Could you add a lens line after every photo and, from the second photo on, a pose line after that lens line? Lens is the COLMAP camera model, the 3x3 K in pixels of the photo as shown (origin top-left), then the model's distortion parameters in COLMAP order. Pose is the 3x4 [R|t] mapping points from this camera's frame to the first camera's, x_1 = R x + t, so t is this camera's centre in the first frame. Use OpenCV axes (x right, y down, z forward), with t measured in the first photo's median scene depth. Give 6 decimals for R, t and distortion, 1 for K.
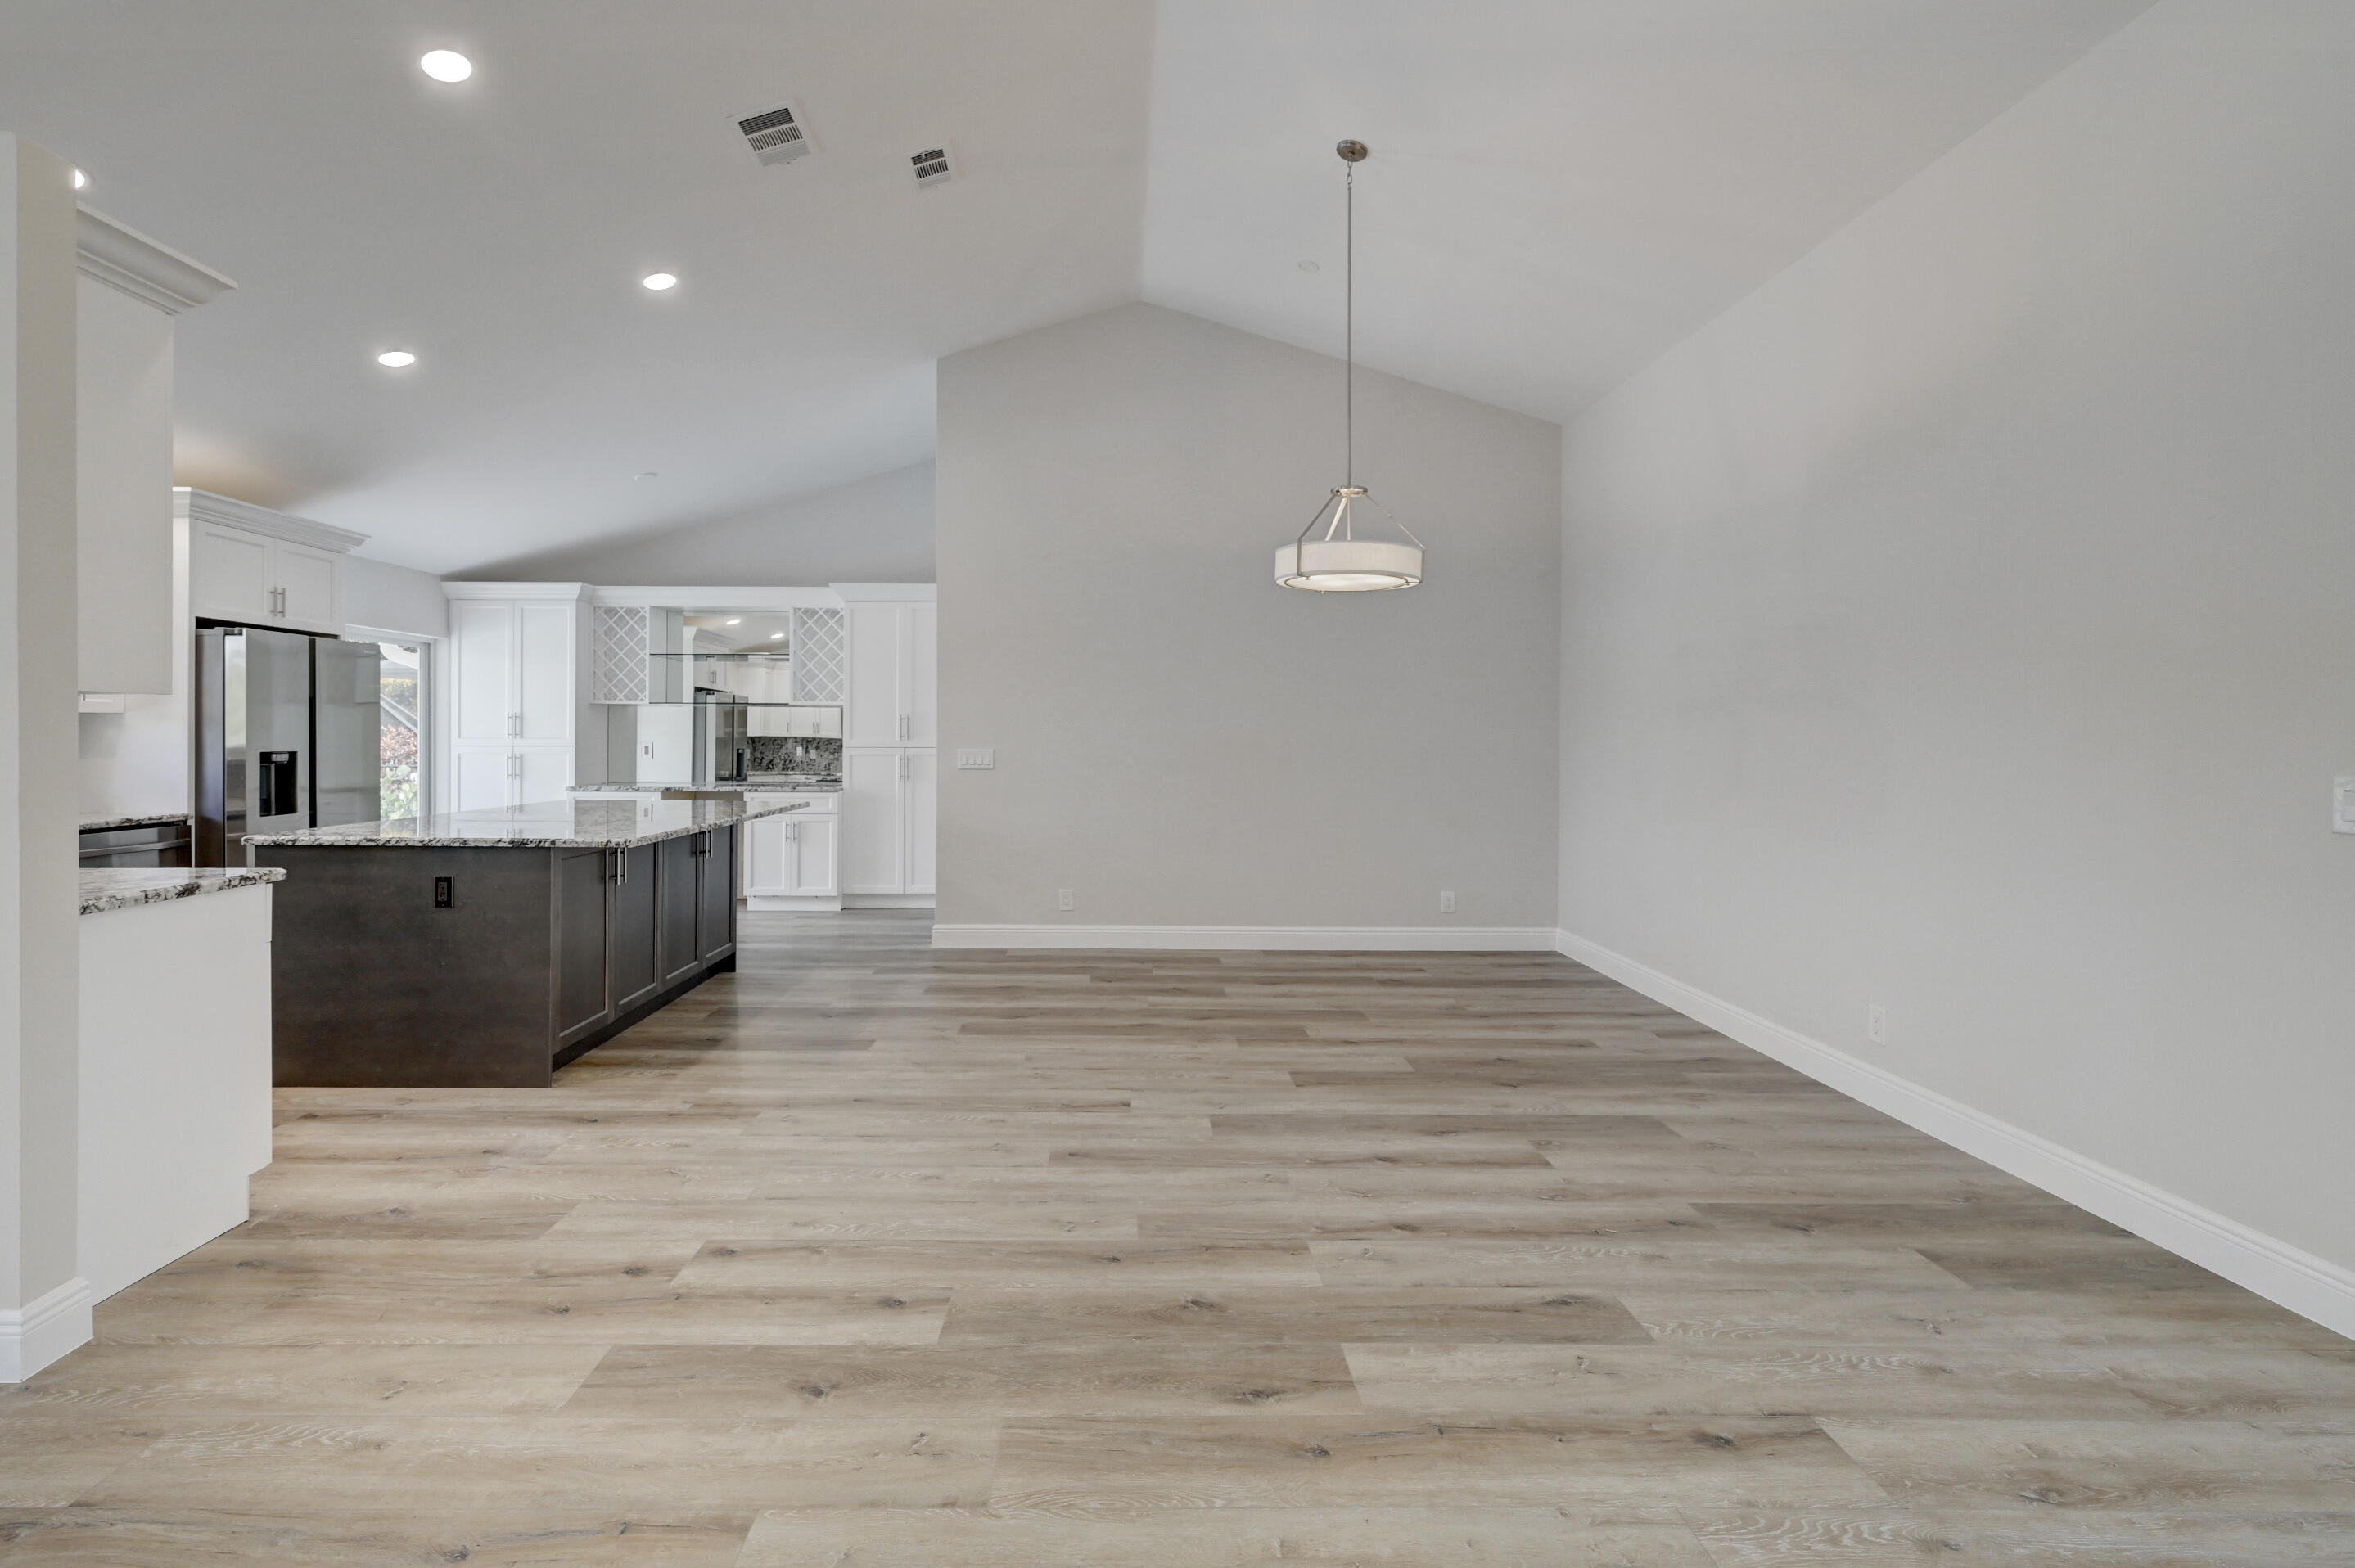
lens RADIAL K [[1052.0, 0, 1138.2], [0, 1052.0, 737.2], [0, 0, 1]] dist [-0.001076, 0.000075]
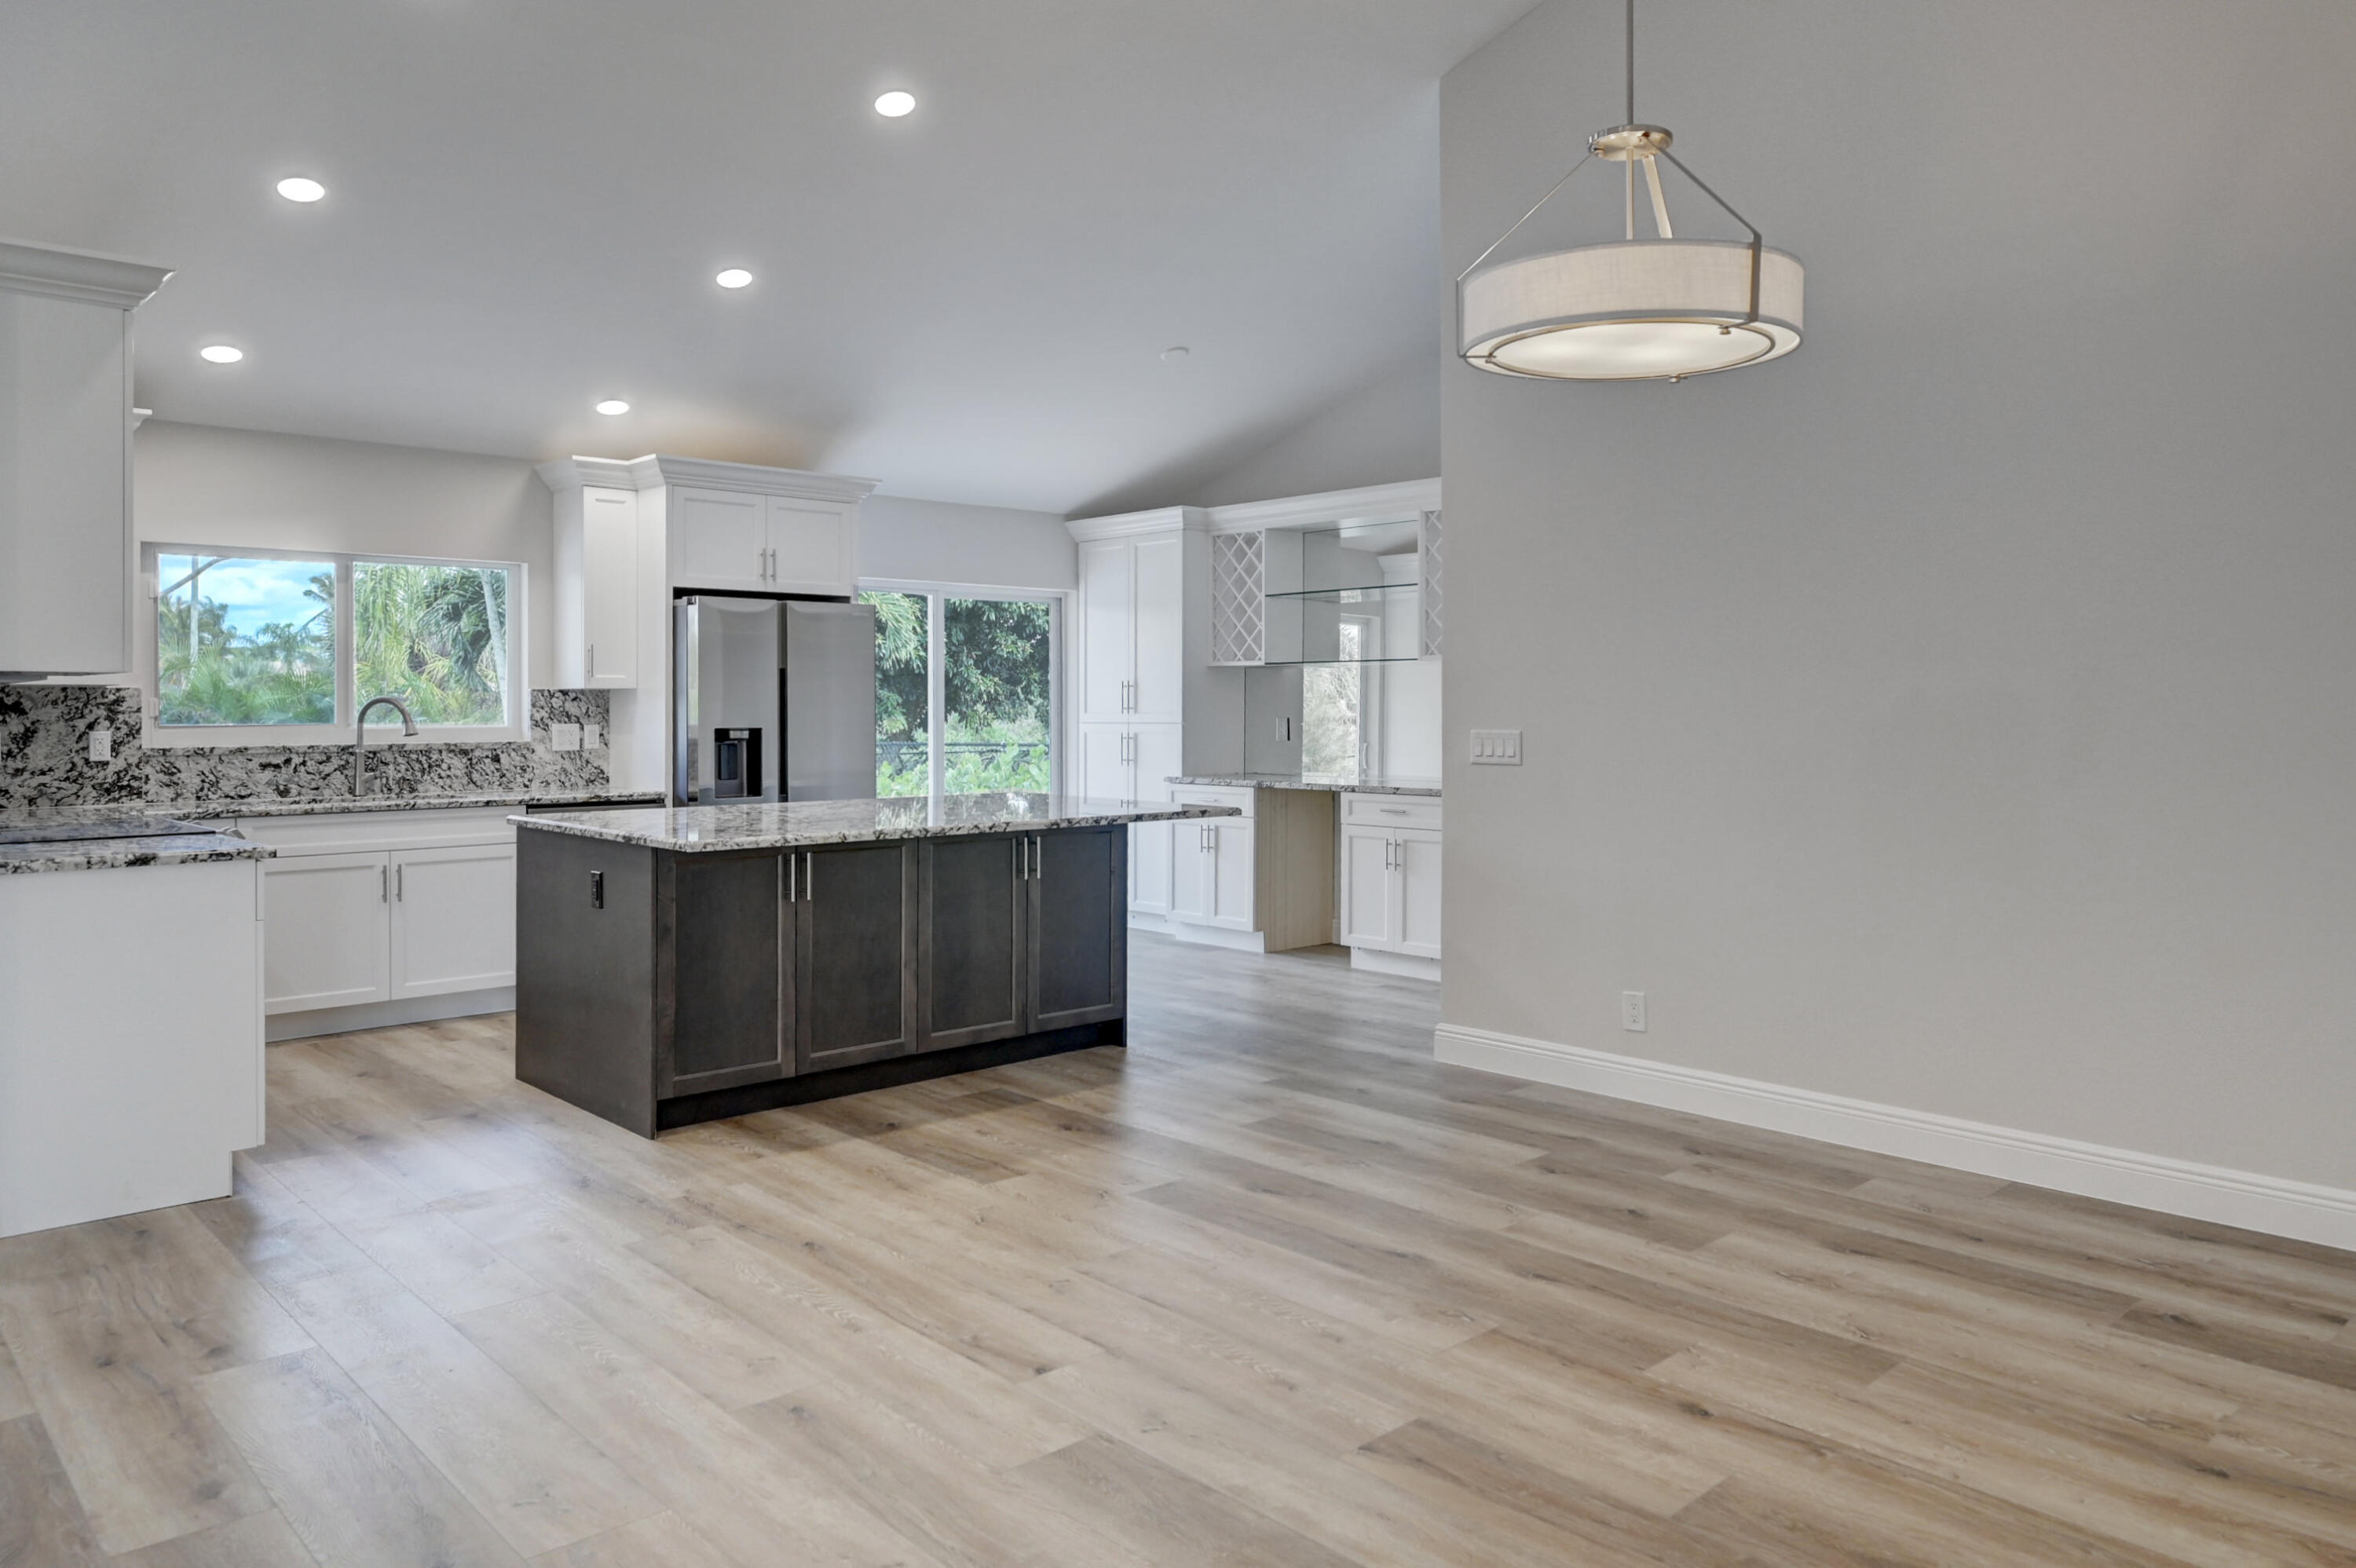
lens RADIAL K [[1592.1, 0, 1155.6], [0, 1592.1, 711.5], [0, 0, 1]] dist [-0.005471, 0.002846]
pose [[0.672413, -0.002903, -0.740171, 0.449646], [0.003121, 0.999995, -0.001087, 0.001755], [0.740170, -0.001579, 0.672418, 0.330205]]
